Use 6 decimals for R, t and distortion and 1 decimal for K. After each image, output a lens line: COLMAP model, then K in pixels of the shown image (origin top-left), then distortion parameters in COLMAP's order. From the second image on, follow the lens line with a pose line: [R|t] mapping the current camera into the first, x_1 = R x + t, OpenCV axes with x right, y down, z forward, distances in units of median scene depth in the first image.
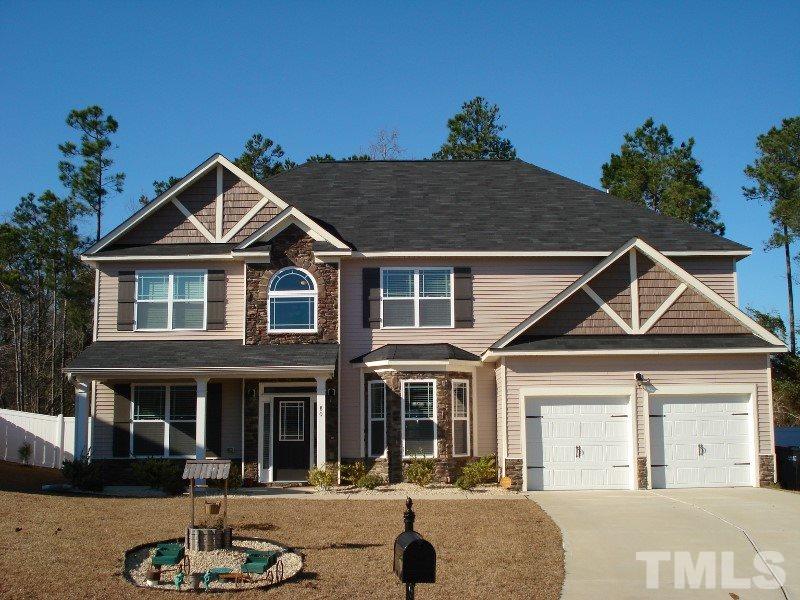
lens RADIAL K [[964.3, 0, 400.0], [0, 964.3, 300.0], [0, 0, 1]] dist [-0.075571, -0.035384]
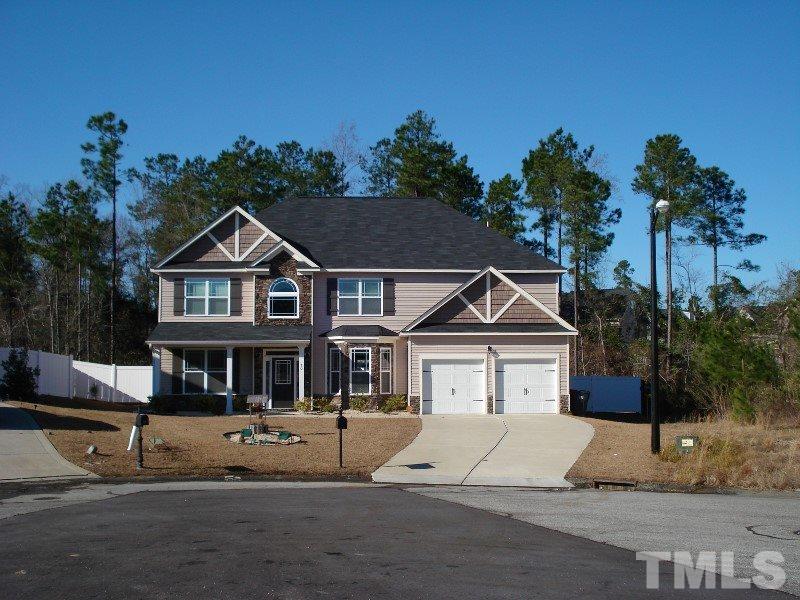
lens RADIAL K [[1276.4, 0, 400.0], [0, 1276.4, 300.0], [0, 0, 1]] dist [-0.013277, 0.010116]
pose [[0.999840, 0.007350, 0.016312, 0.049845], [-0.008675, 0.996537, 0.082695, -0.176619], [-0.015648, -0.082823, 0.996441, -1.149802]]
